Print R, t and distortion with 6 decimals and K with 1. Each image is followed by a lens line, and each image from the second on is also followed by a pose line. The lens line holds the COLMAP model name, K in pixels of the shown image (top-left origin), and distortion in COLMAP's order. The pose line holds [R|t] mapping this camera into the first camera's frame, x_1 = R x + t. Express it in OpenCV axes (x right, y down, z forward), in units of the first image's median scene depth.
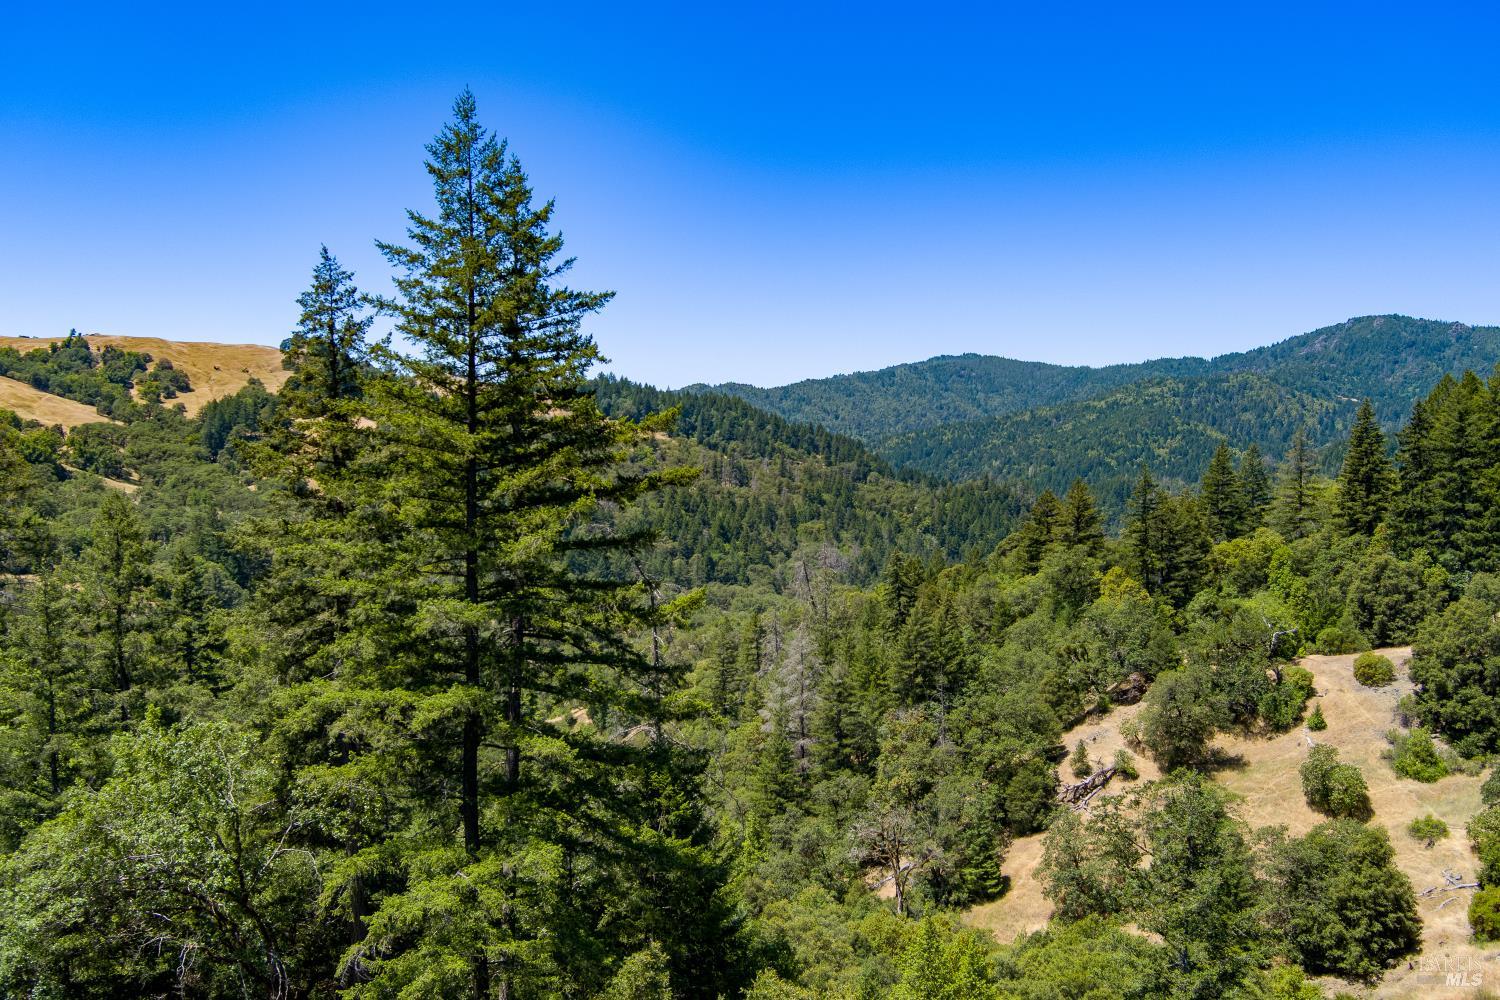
lens RADIAL K [[1213.0, 0, 748.9], [0, 1213.0, 495.7], [0, 0, 1]] dist [-0.081603, 0.024705]
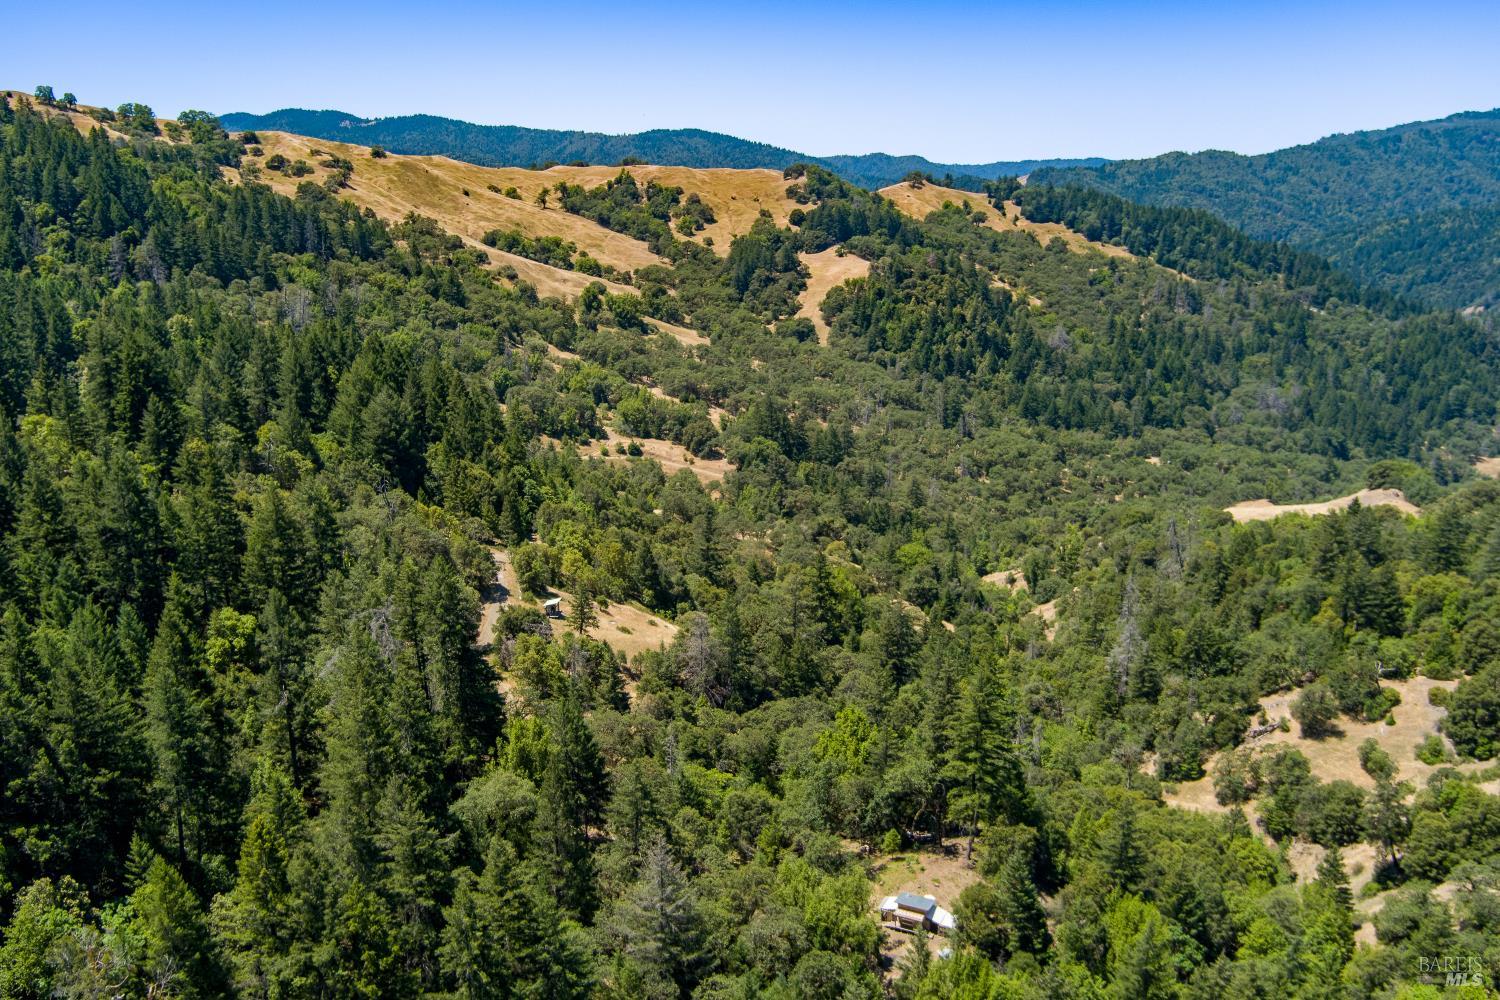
lens RADIAL K [[1213.0, 0, 748.9], [0, 1213.0, 495.7], [0, 0, 1]] dist [-0.081603, 0.024705]
pose [[0.929762, 0.095307, -0.355611, 0.024617], [-0.018761, 0.976922, 0.212773, -0.083505], [0.367683, -0.191156, 0.910093, -0.158471]]
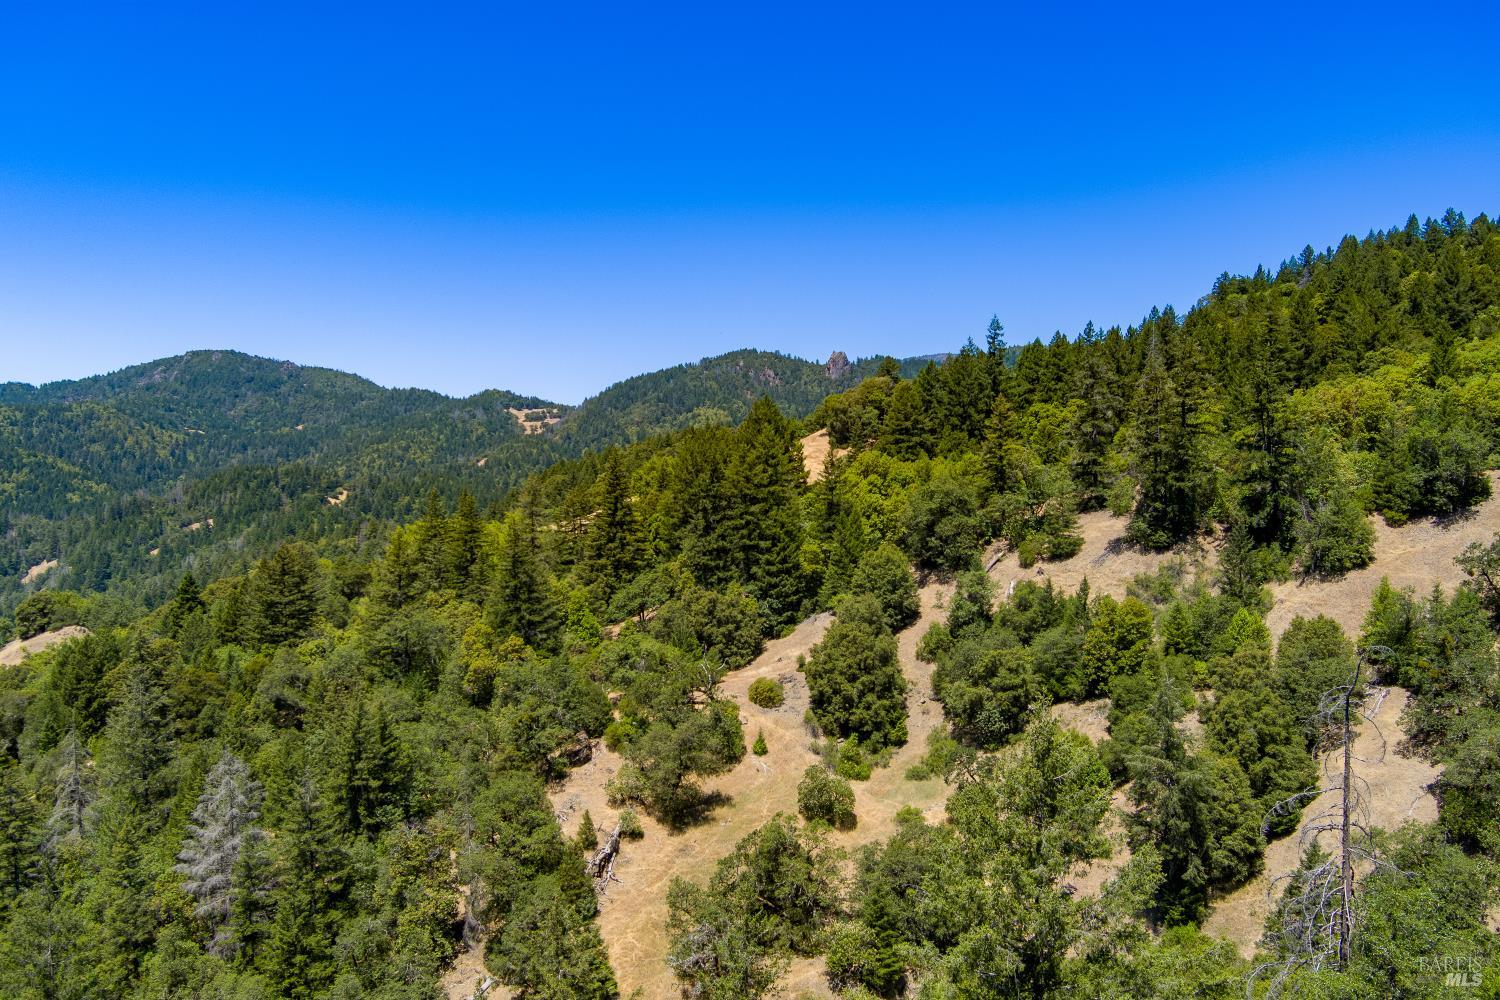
lens RADIAL K [[1213.0, 0, 748.9], [0, 1213.0, 495.7], [0, 0, 1]] dist [-0.081603, 0.024705]
pose [[0.603008, -0.018882, 0.797512, -0.064358], [0.039259, 0.999211, -0.006026, -0.005680], [-0.796769, 0.034944, 0.603273, 0.049068]]
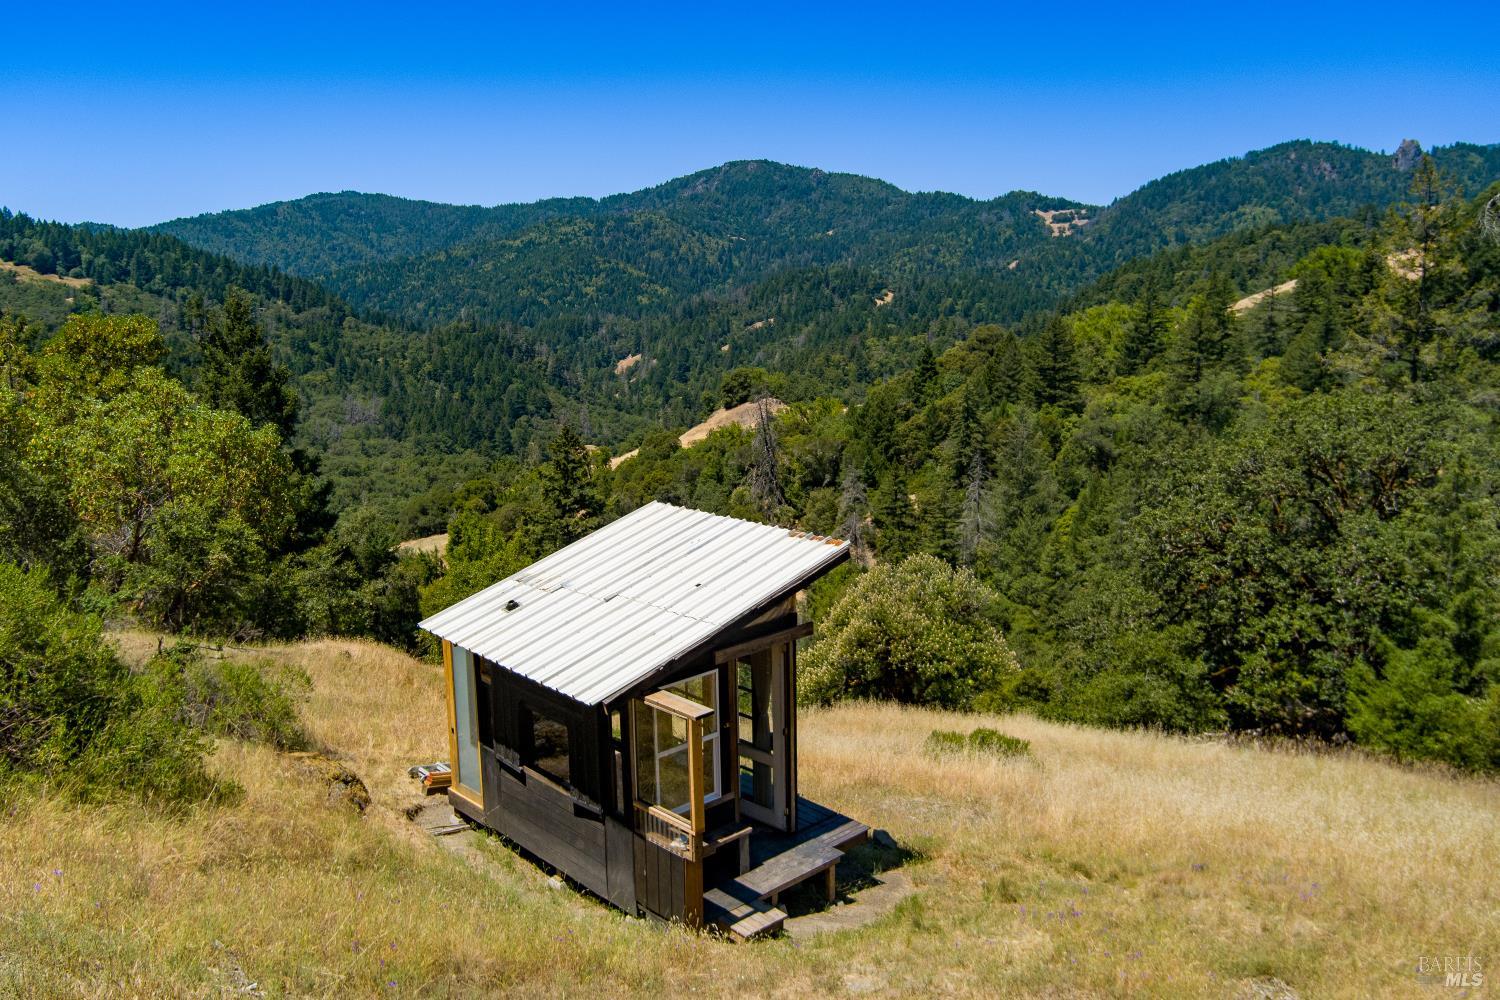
lens RADIAL K [[1209.0, 0, 750.0], [0, 1209.0, 500.0], [0, 0, 1]] dist [-0.075327, 0.003827]
pose [[0.869732, -0.098314, 0.483632, -0.121011], [0.032956, 0.989339, 0.141850, -0.001154], [-0.492422, -0.107433, 0.863700, 0.063249]]
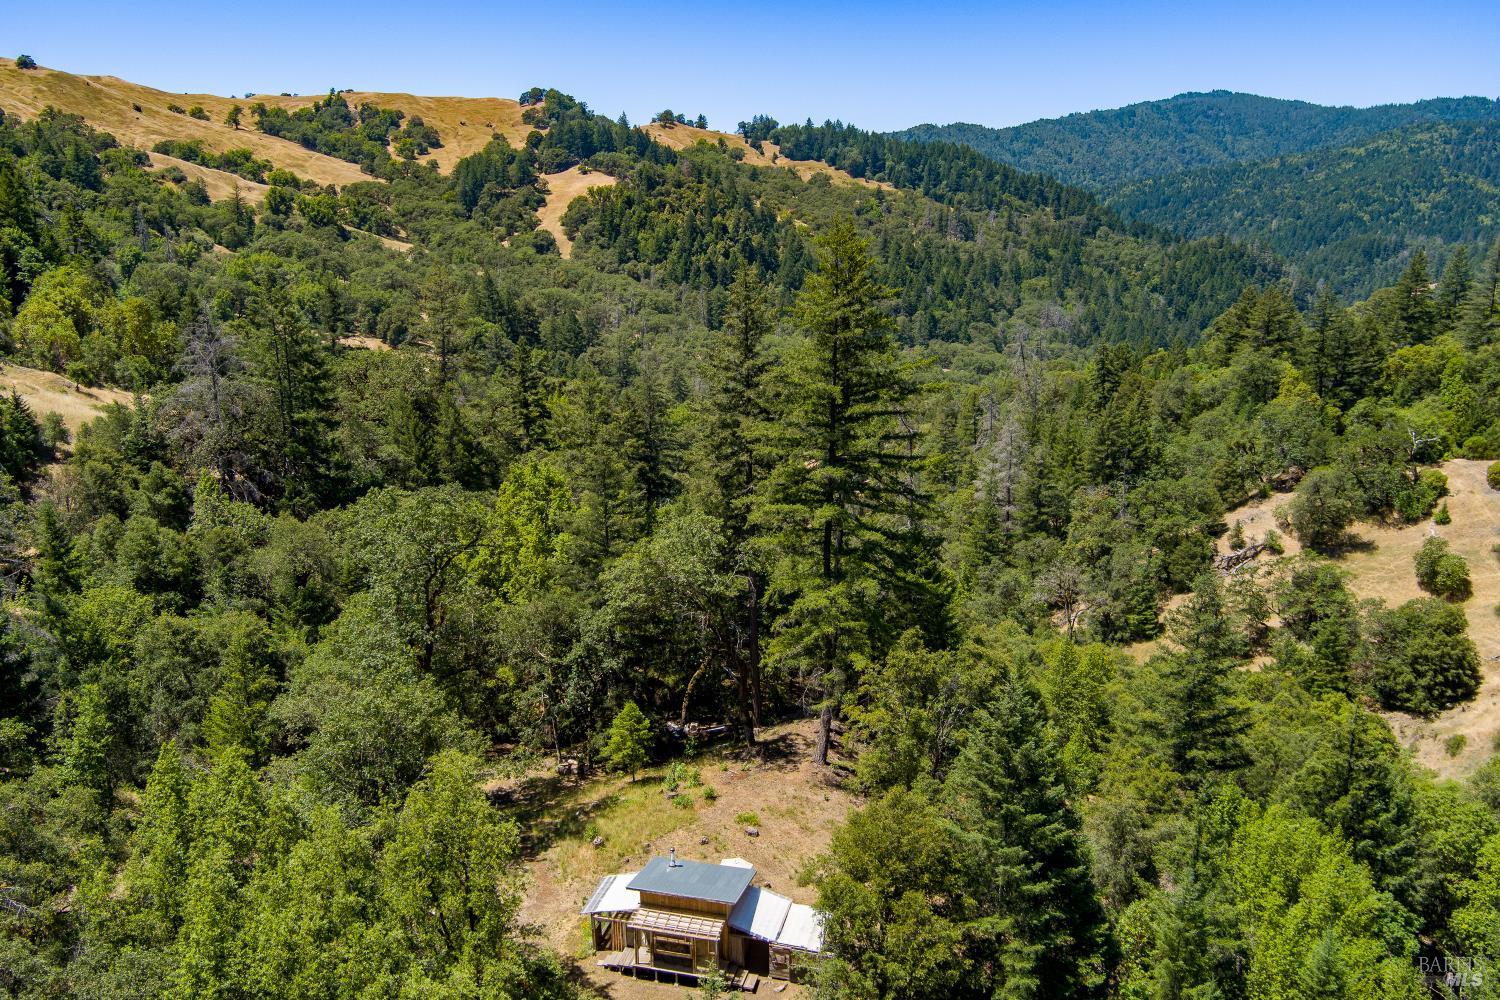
lens RADIAL K [[1213.0, 0, 748.9], [0, 1213.0, 495.7], [0, 0, 1]] dist [-0.081603, 0.024705]
pose [[0.983682, 0.045609, -0.174038, -0.000311], [-0.008192, 0.977686, 0.209914, -0.011392], [0.179728, -0.205063, 0.962106, -0.040213]]
